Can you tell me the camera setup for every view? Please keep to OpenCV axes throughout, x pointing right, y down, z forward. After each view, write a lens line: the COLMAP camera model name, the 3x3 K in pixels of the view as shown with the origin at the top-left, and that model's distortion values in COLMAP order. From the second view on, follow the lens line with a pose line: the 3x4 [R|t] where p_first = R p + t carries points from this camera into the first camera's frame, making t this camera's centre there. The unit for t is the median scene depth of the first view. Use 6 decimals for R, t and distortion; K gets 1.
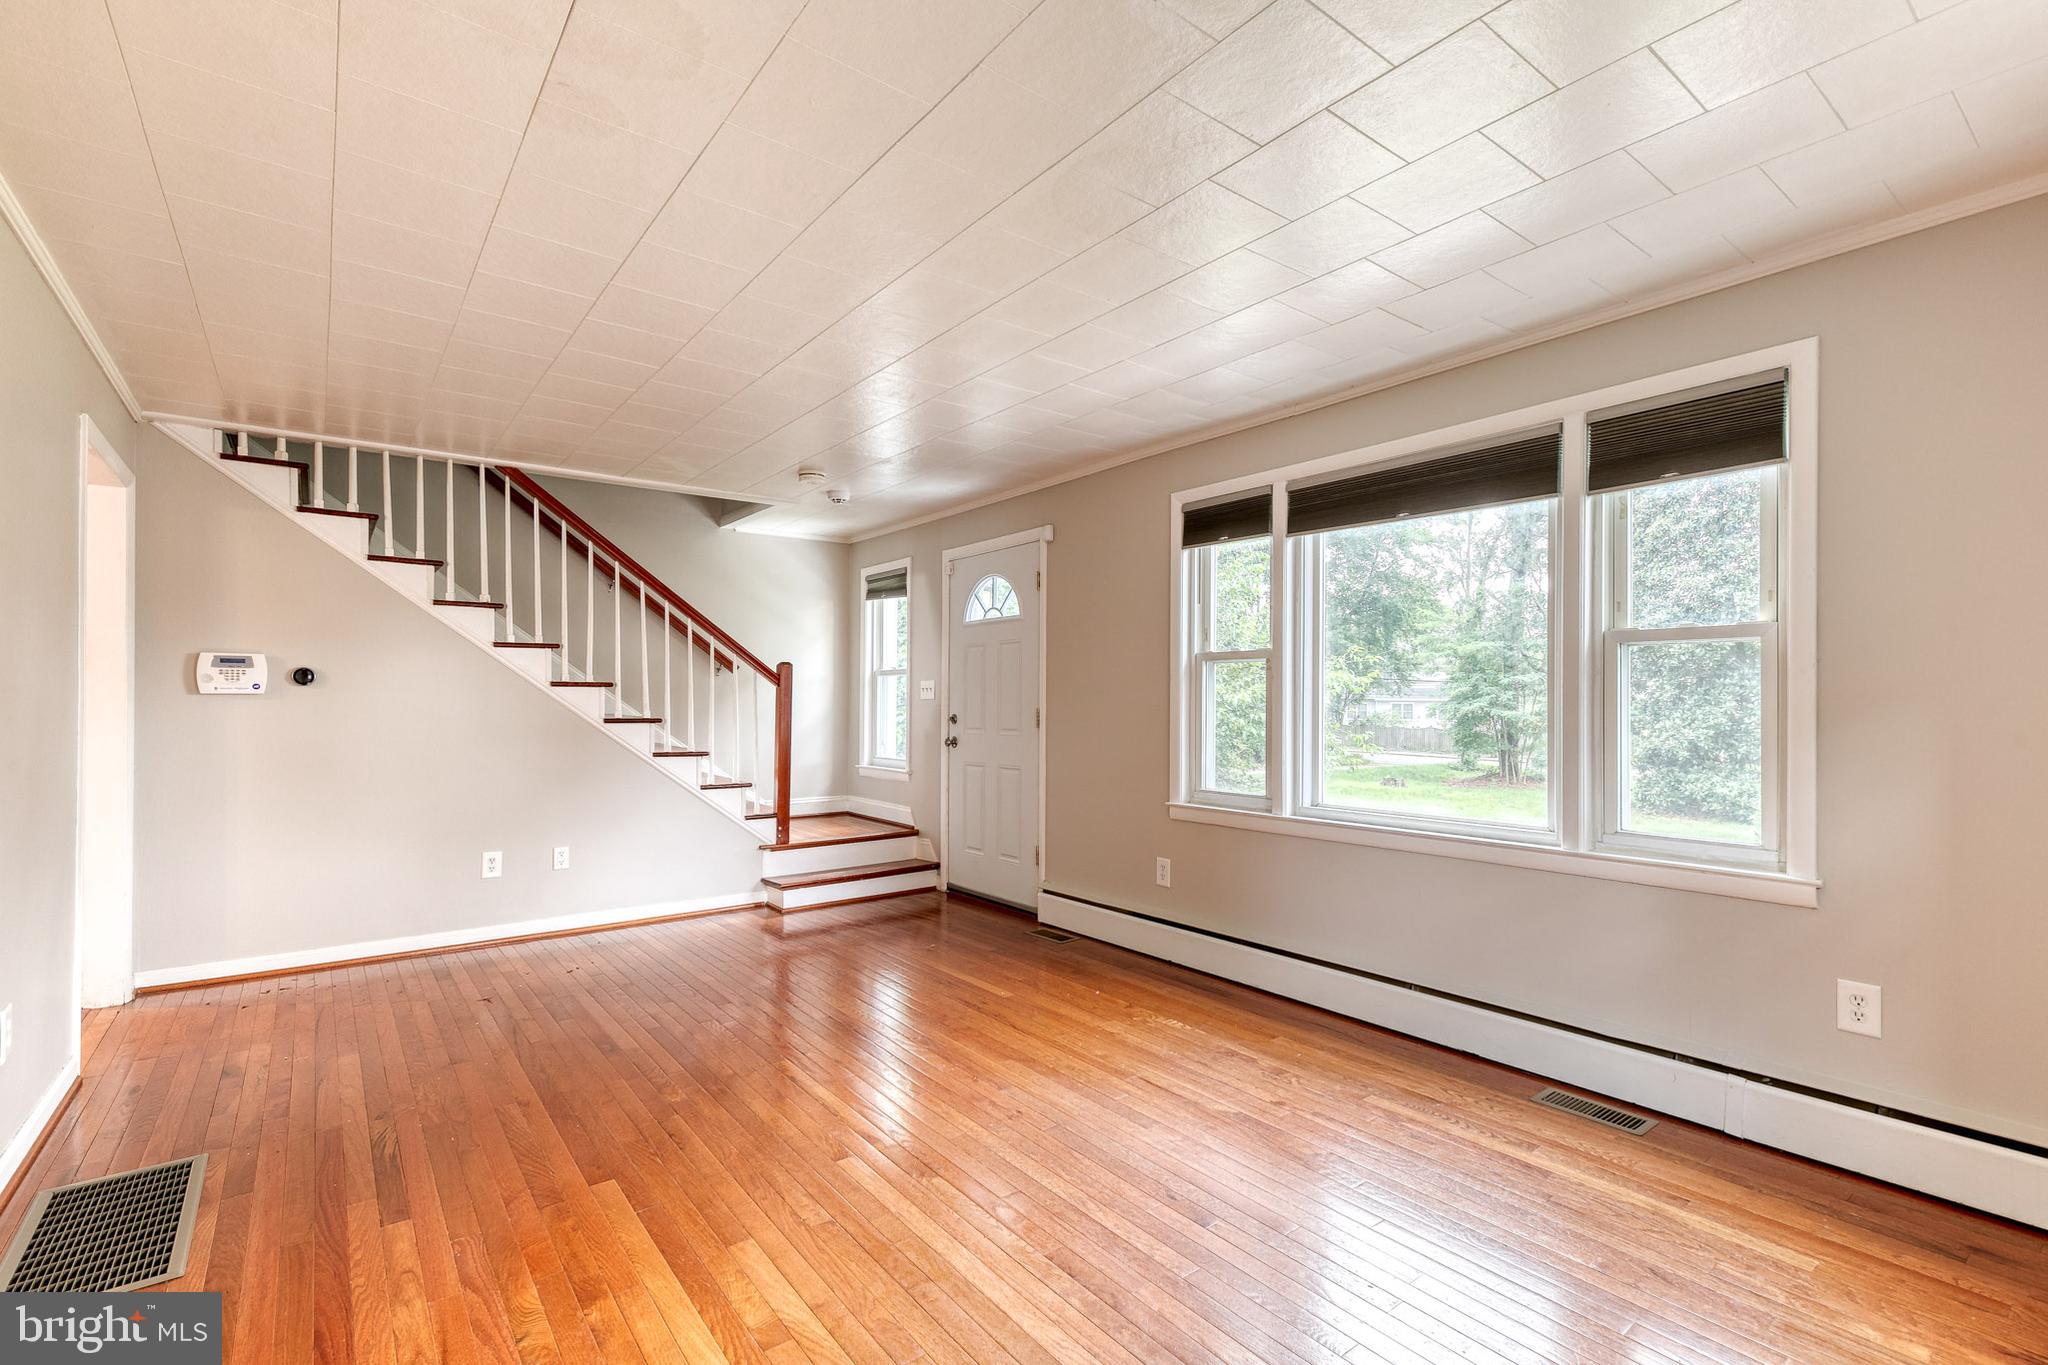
lens RADIAL K [[929.9, 0, 1042.5], [0, 929.9, 692.9], [0, 0, 1]] dist [0.009526, -0.001003]
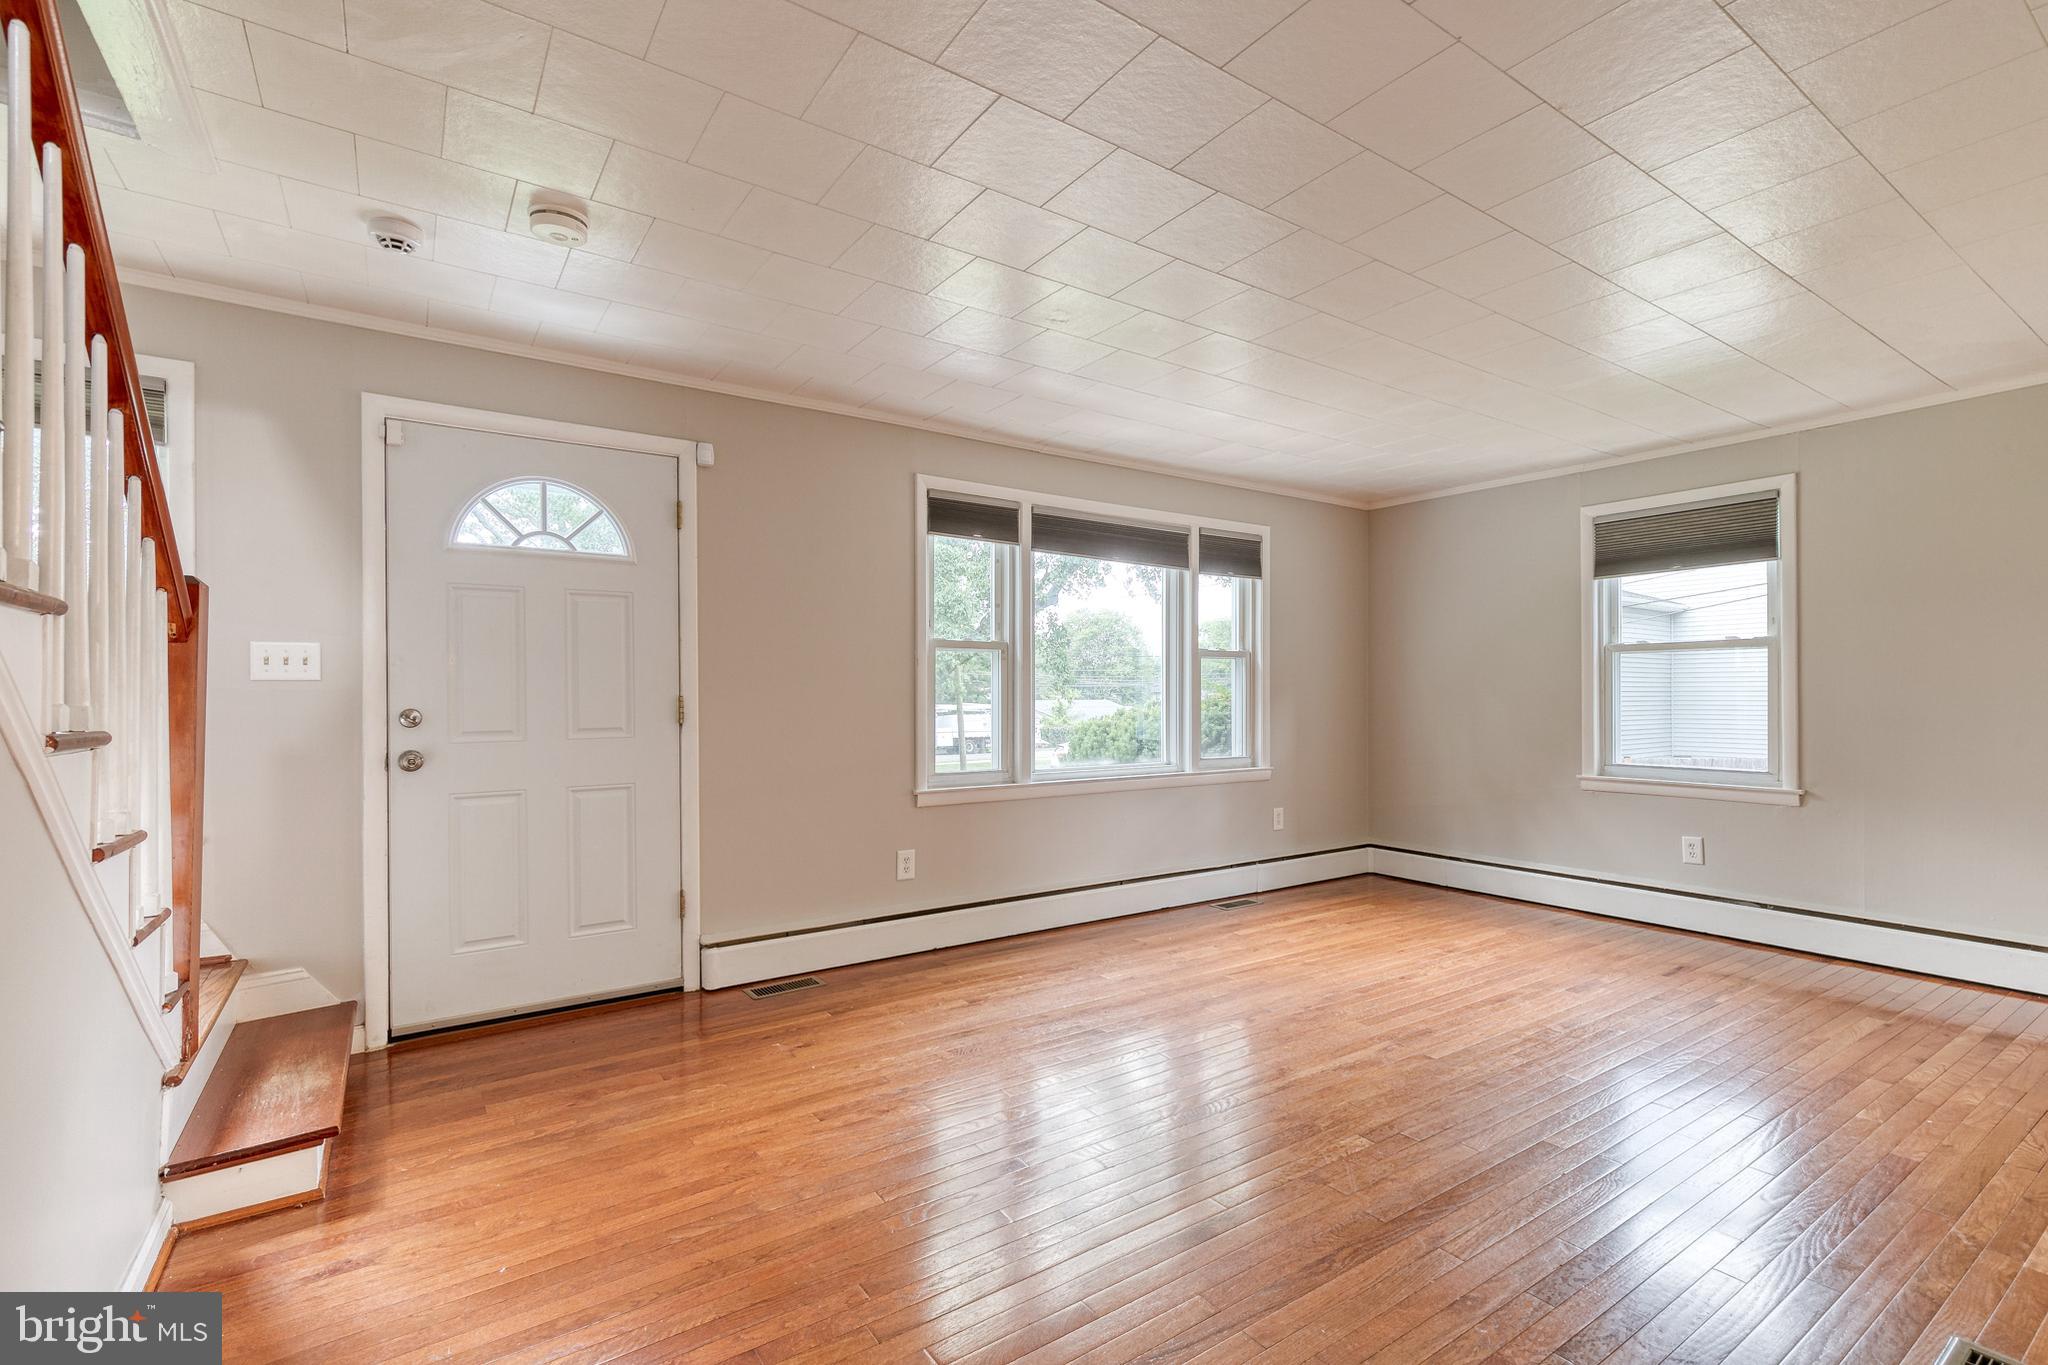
lens RADIAL K [[926.6, 0, 1039.0], [0, 926.6, 692.0], [0, 0, 1]] dist [0.004567, -0.000322]
pose [[0.054611, 0.003733, 0.998501, -0.835874], [-0.006232, 0.999975, -0.003397, 0.017450], [-0.998488, -0.006038, 0.054633, 0.831608]]
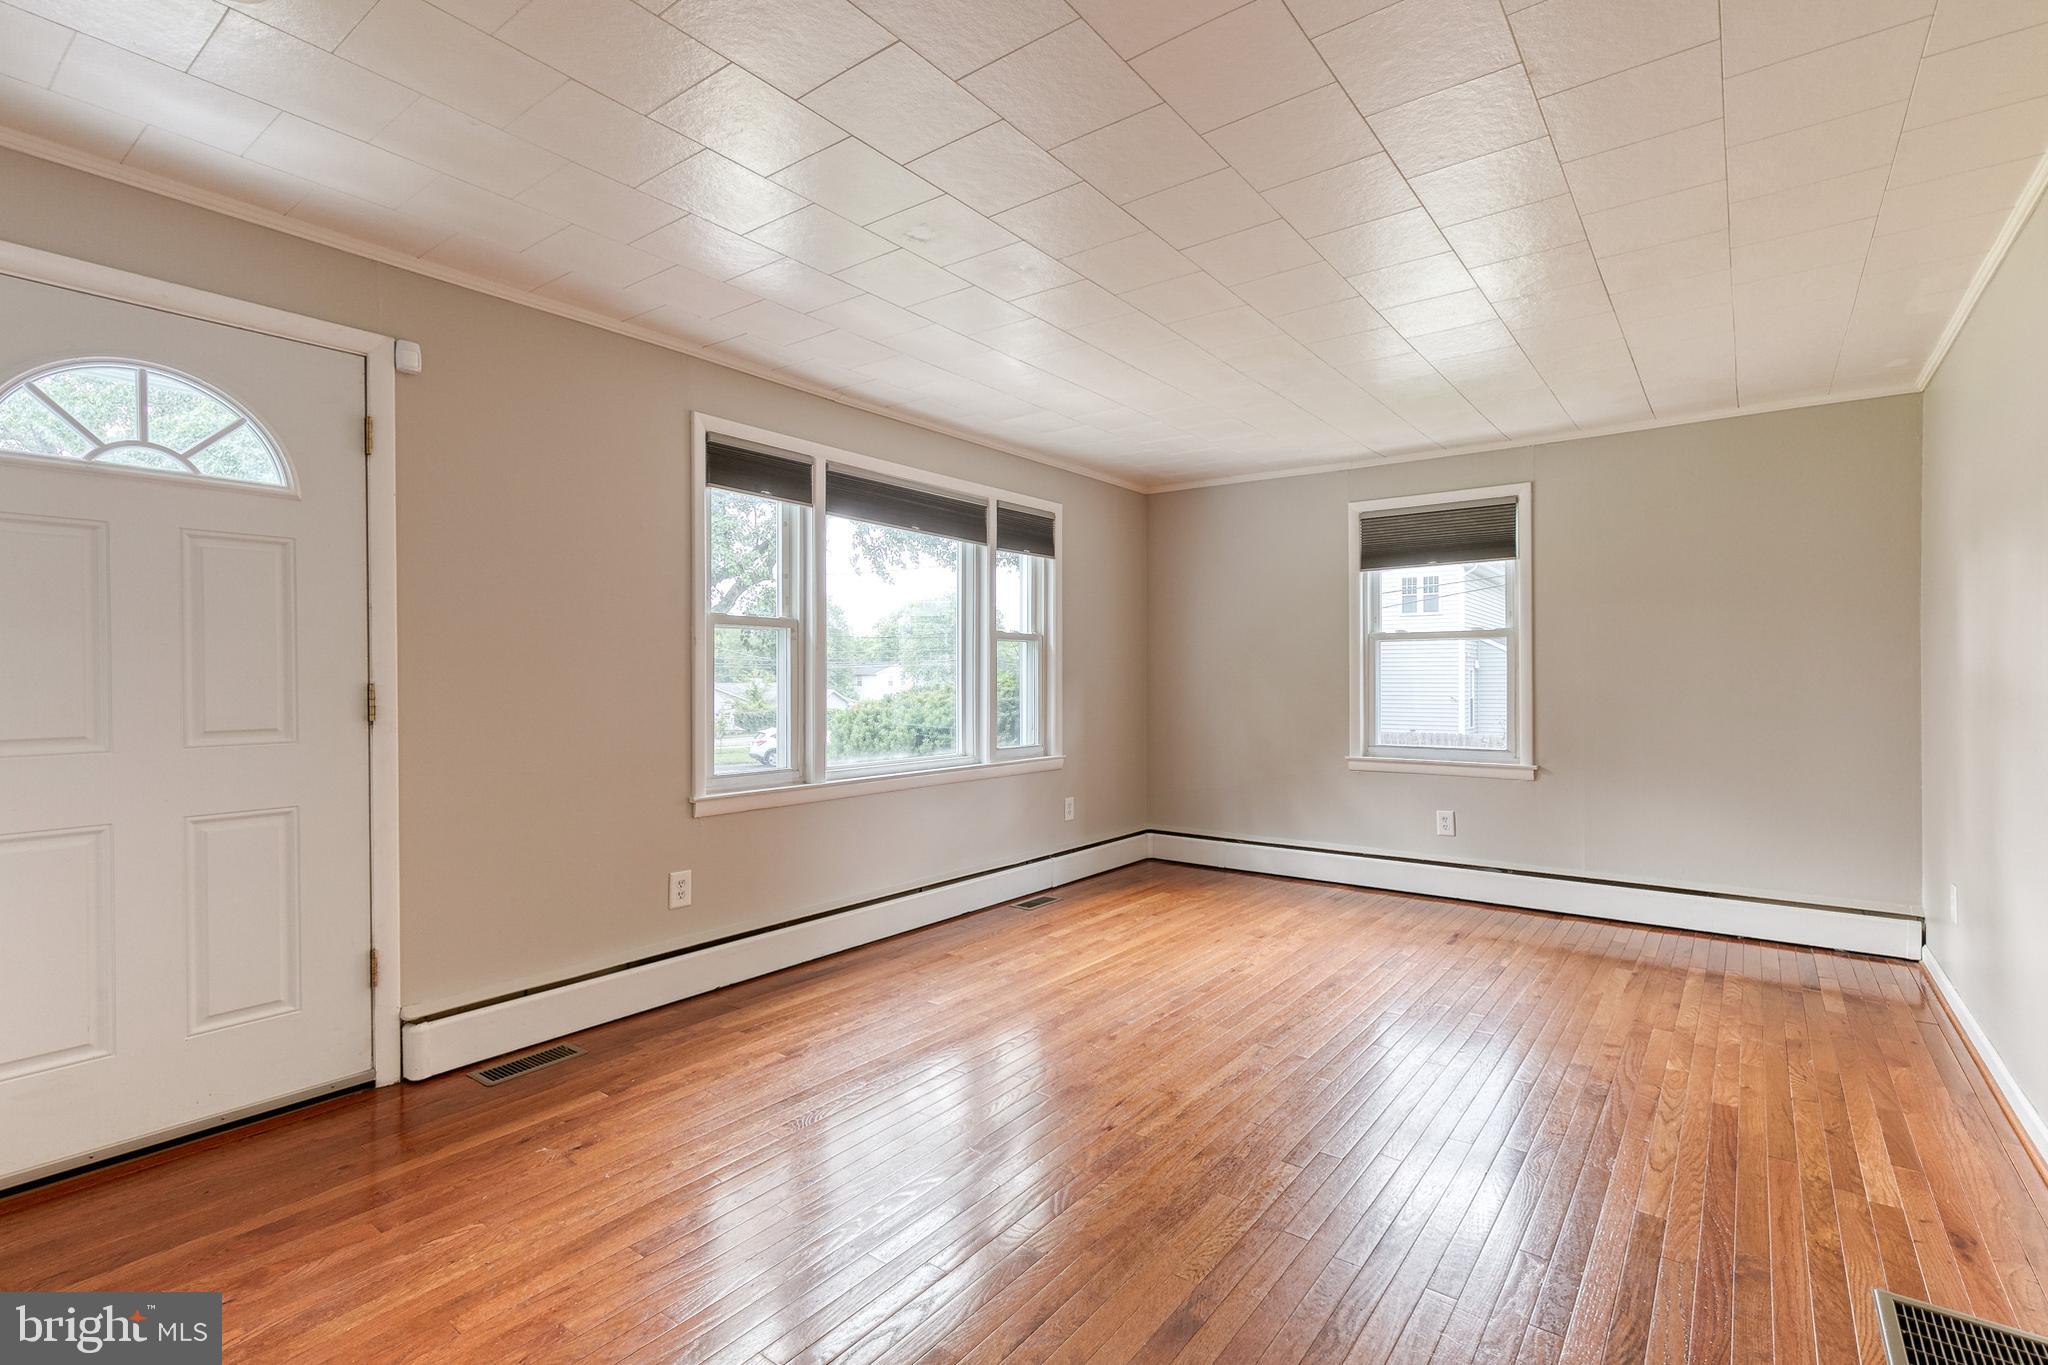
lens RADIAL K [[945.0, 0, 1042.5], [0, 945.0, 676.4], [0, 0, 1]] dist [0.006356, -0.000349]
pose [[-0.264545, 0.001177, 0.964373, -0.736463], [-0.006625, 0.999973, -0.003038, 0.014343], [-0.964351, -0.007193, -0.264530, 0.940134]]
